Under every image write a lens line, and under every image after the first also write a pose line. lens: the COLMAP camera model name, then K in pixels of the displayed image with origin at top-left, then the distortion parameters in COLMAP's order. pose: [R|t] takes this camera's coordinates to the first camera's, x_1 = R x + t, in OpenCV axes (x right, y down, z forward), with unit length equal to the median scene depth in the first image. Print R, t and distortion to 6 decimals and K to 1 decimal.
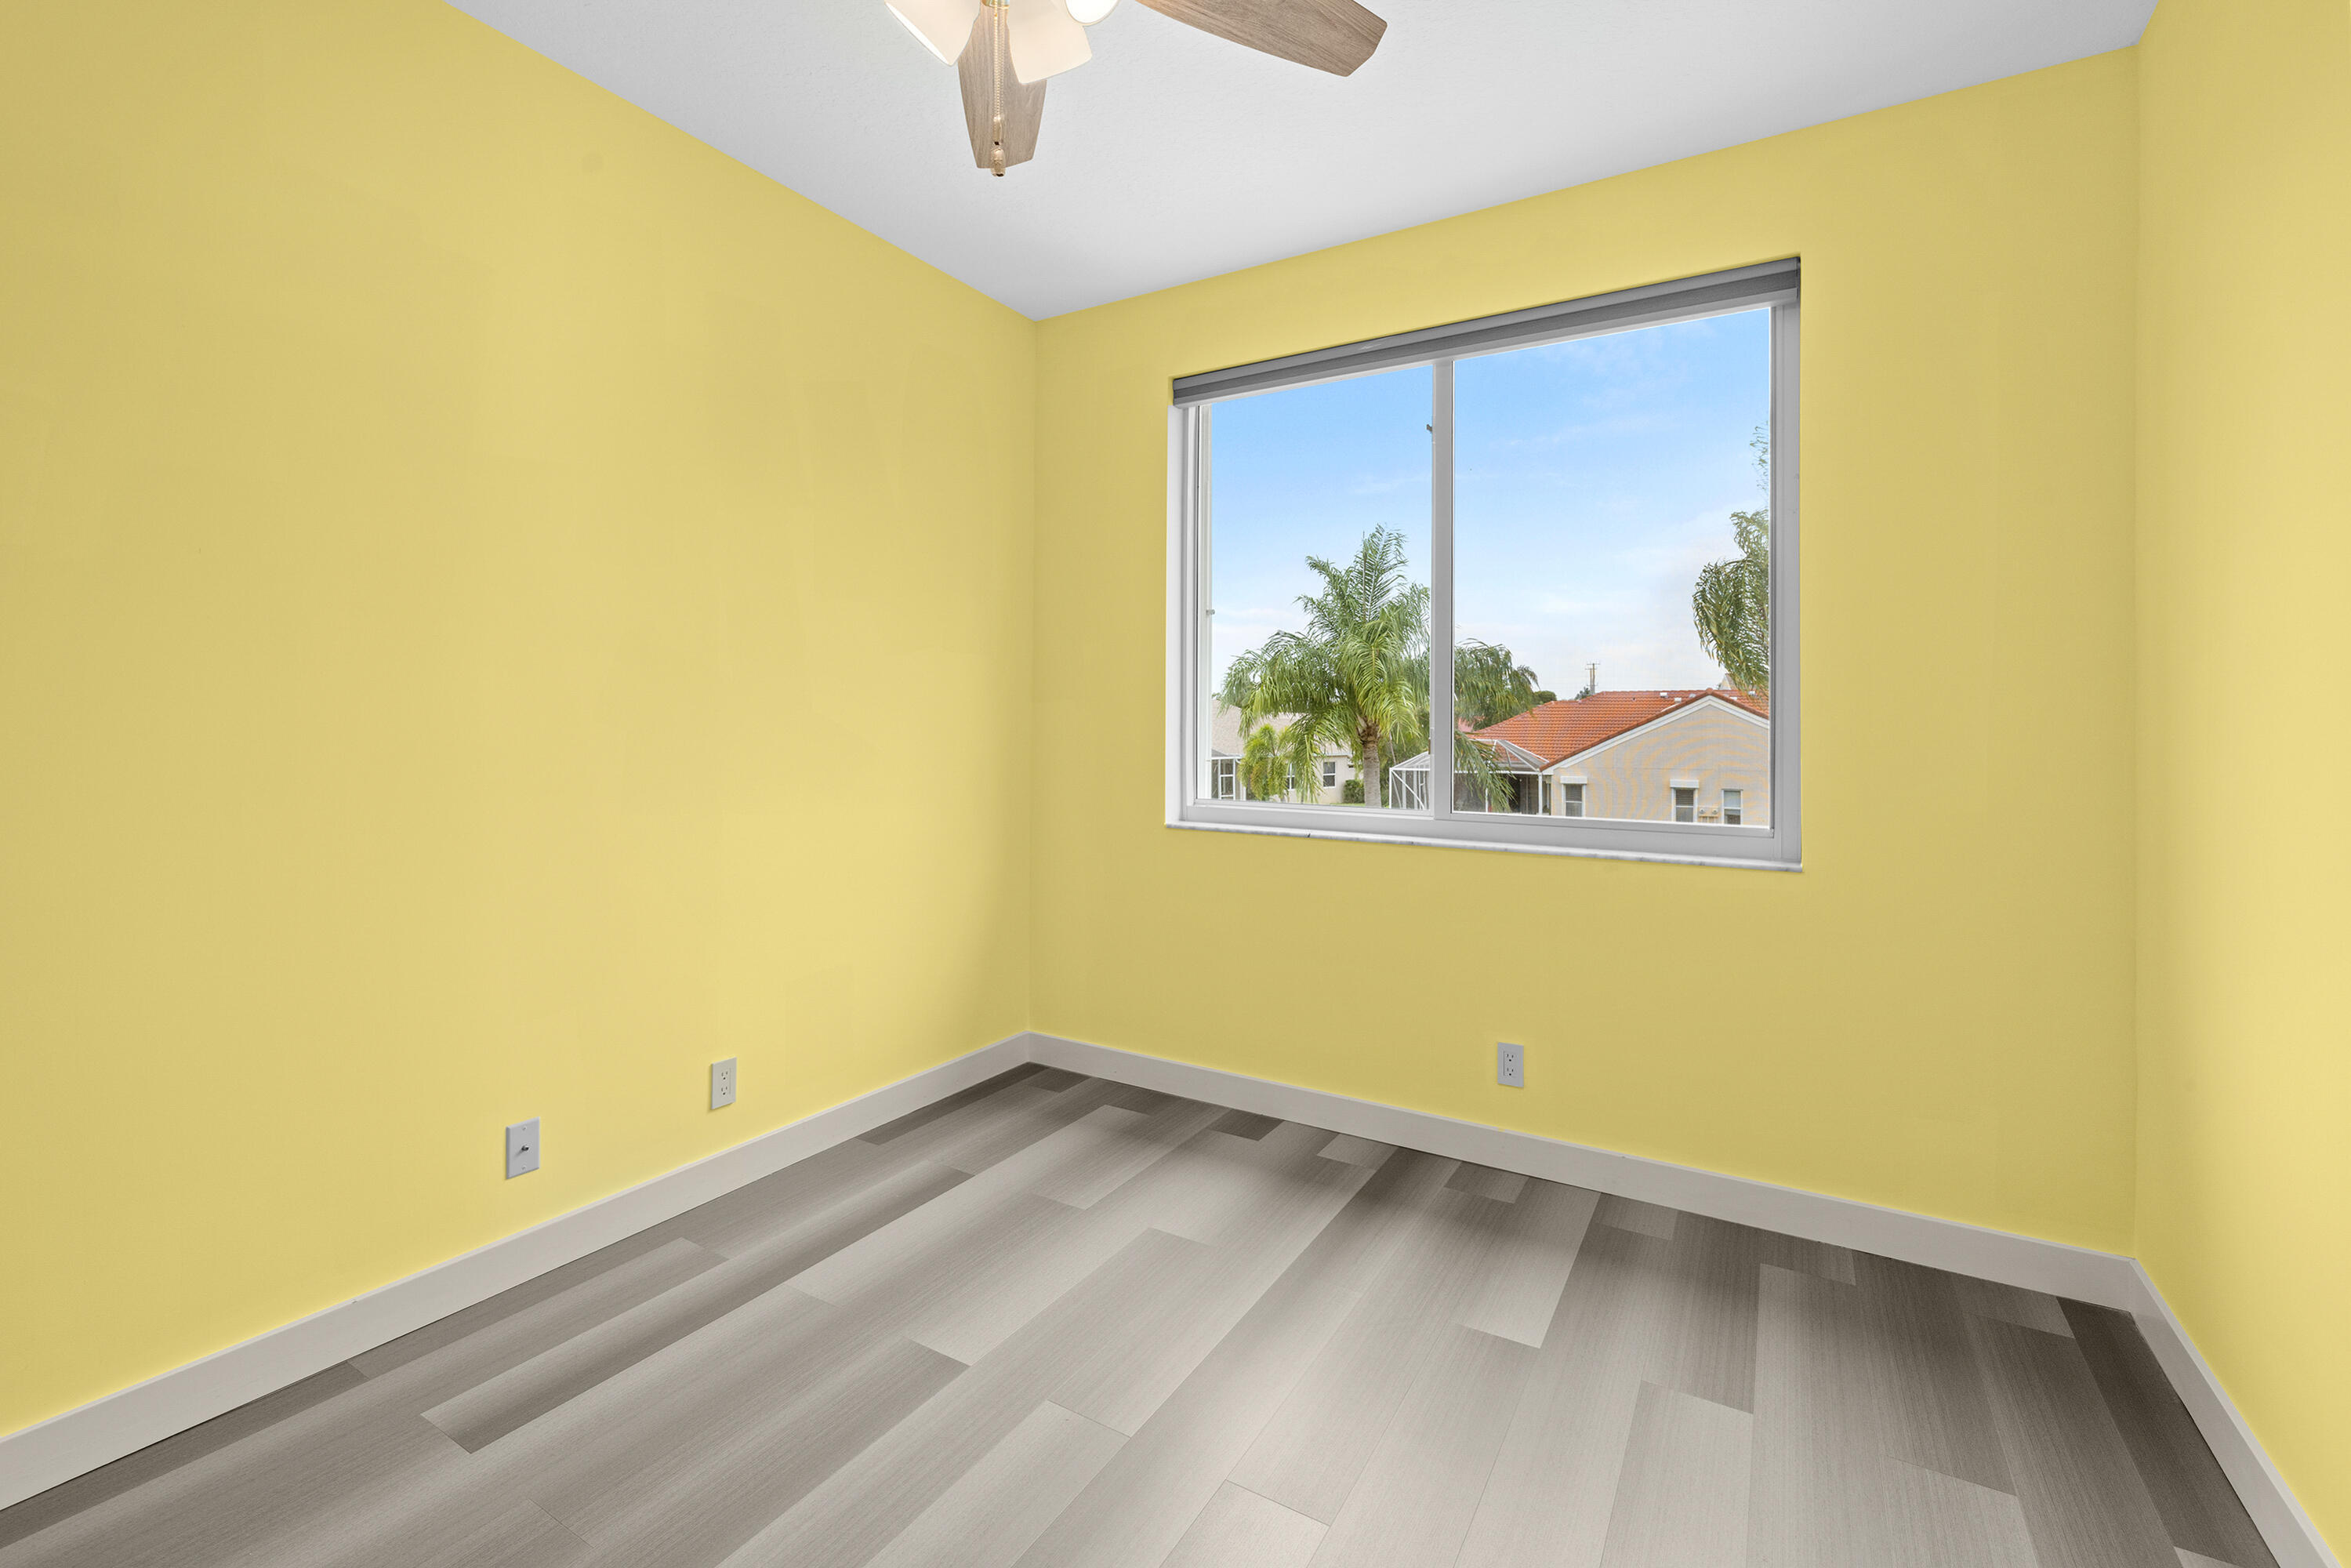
lens RADIAL K [[1012.7, 0, 1149.5], [0, 1012.7, 716.7], [0, 0, 1]] dist [0.004118, -0.001607]
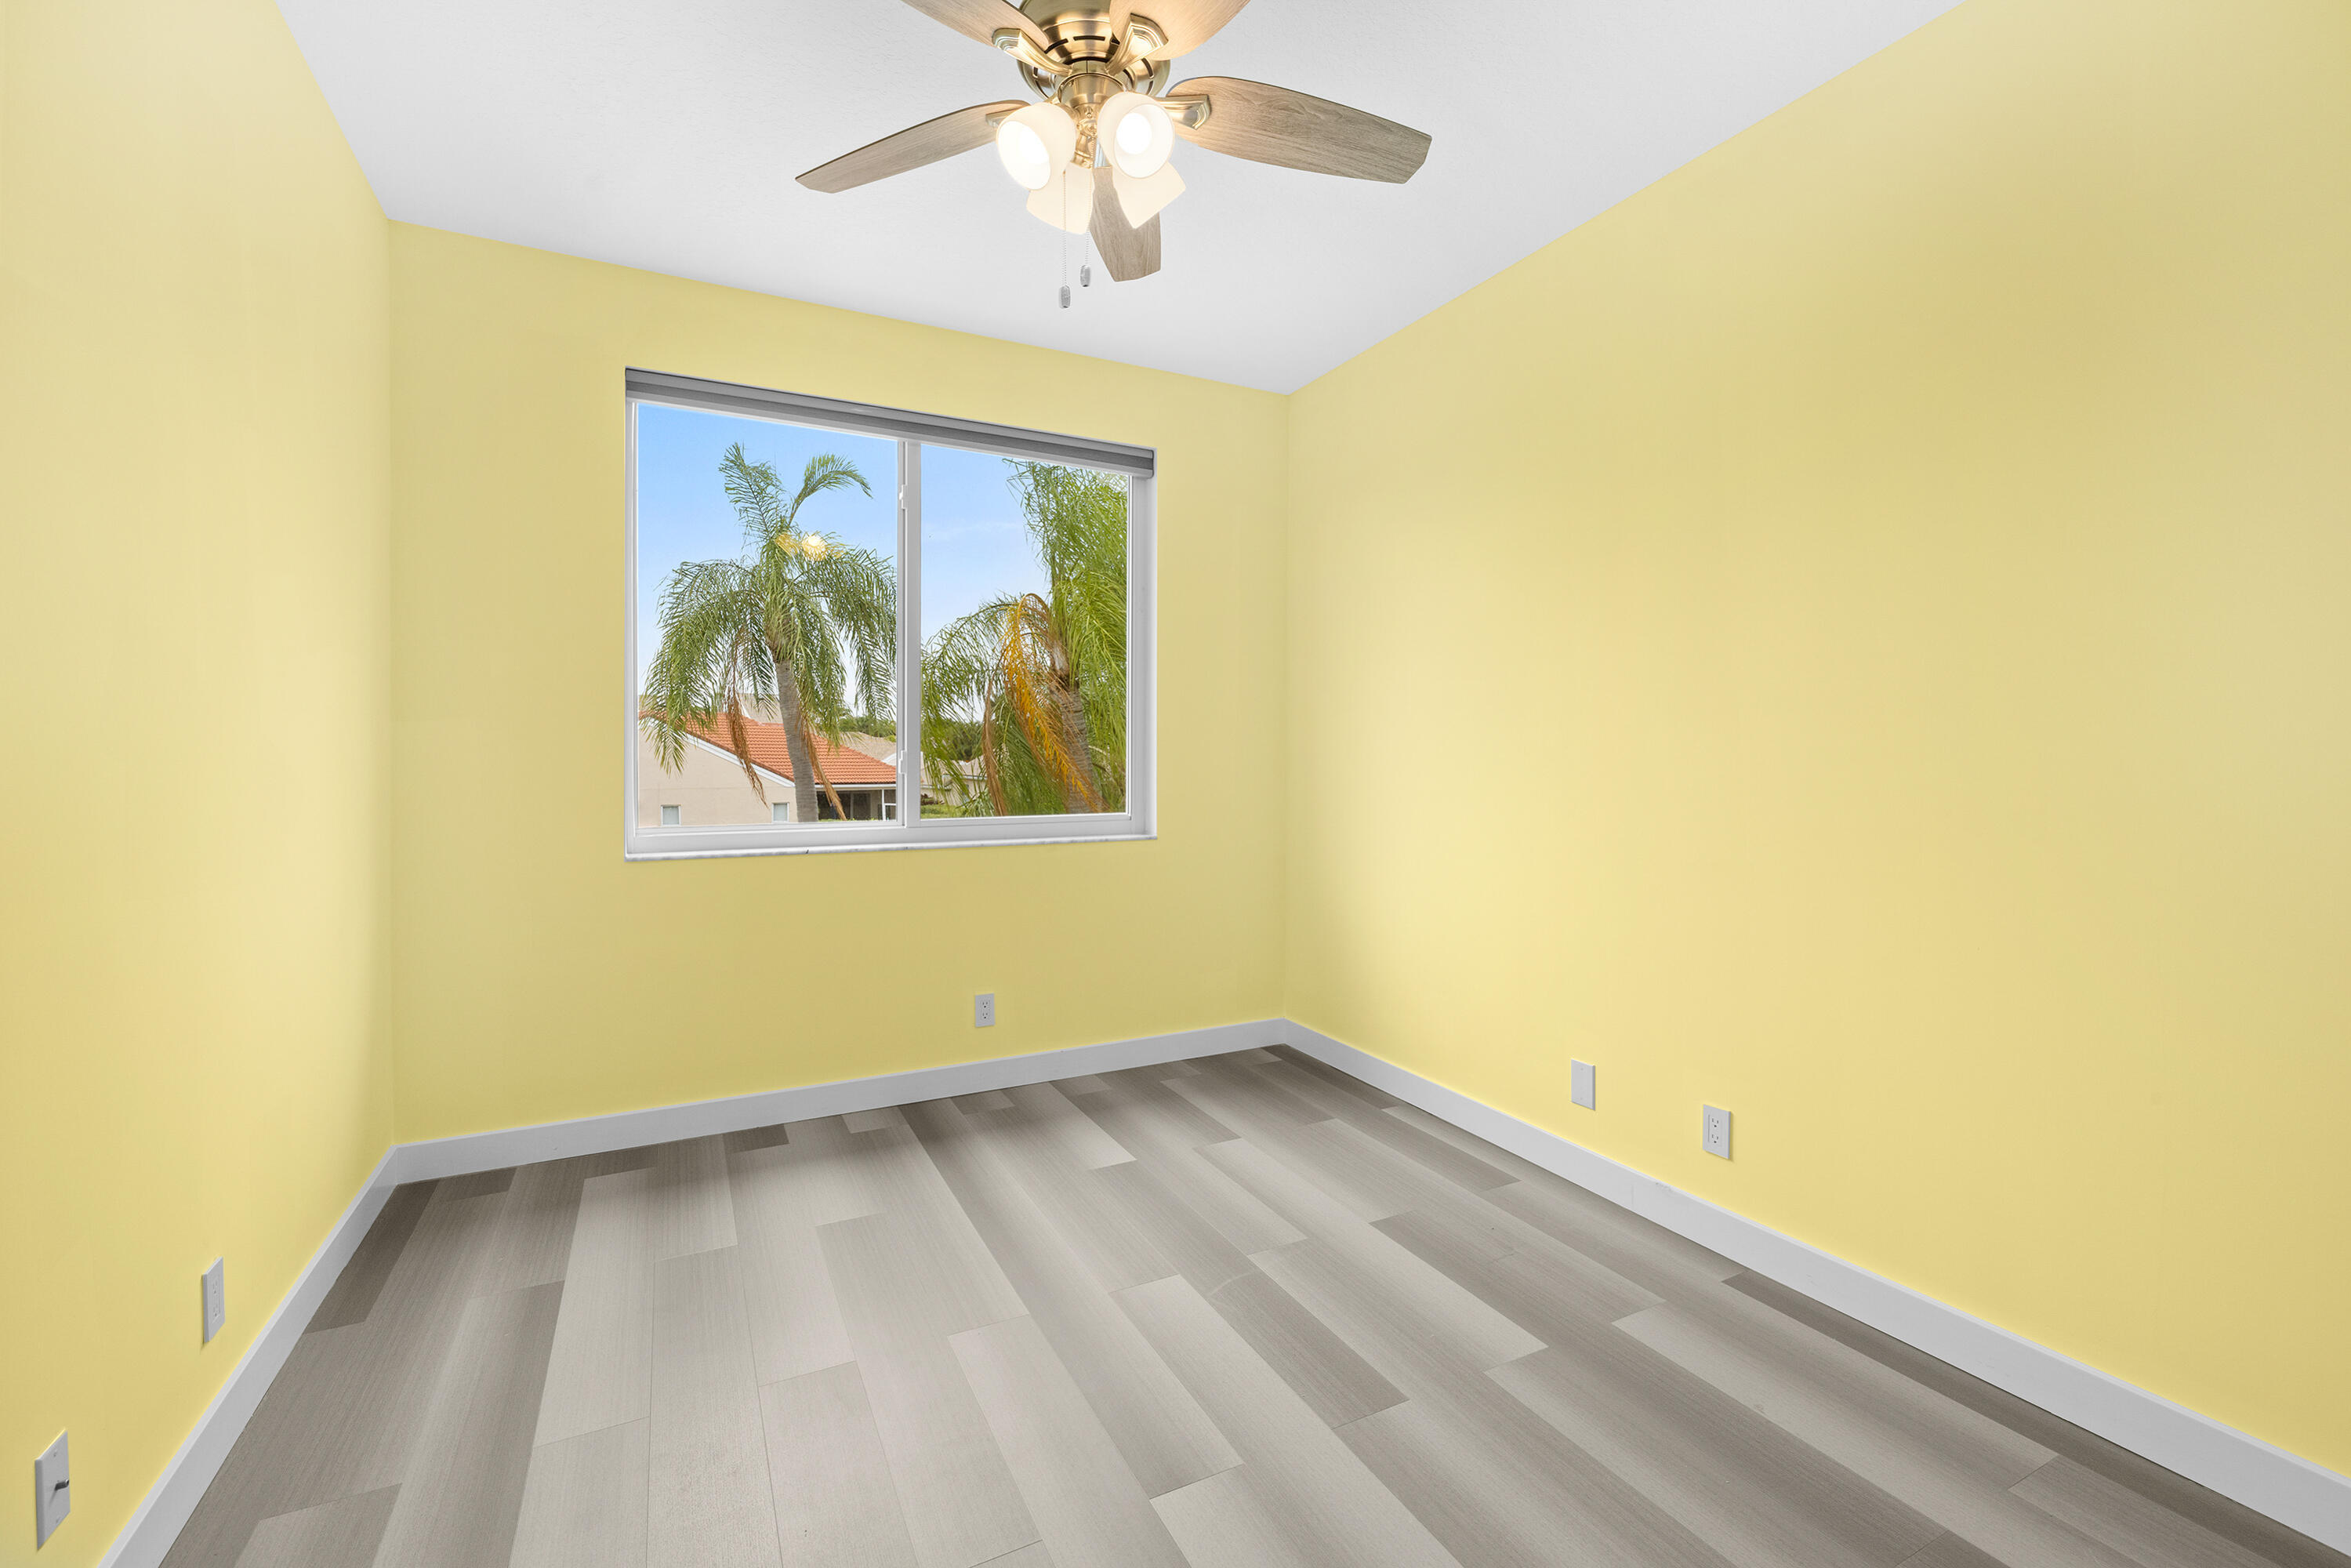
lens RADIAL K [[1000.1, 0, 1165.6], [0, 1000.1, 774.4], [0, 0, 1]] dist [0.002222, -0.000915]
pose [[0.522521, -0.024053, 0.852287, -0.614818], [-0.002620, 0.999552, 0.029815, 0.003143], [-0.852622, -0.017812, 0.522224, 0.142166]]
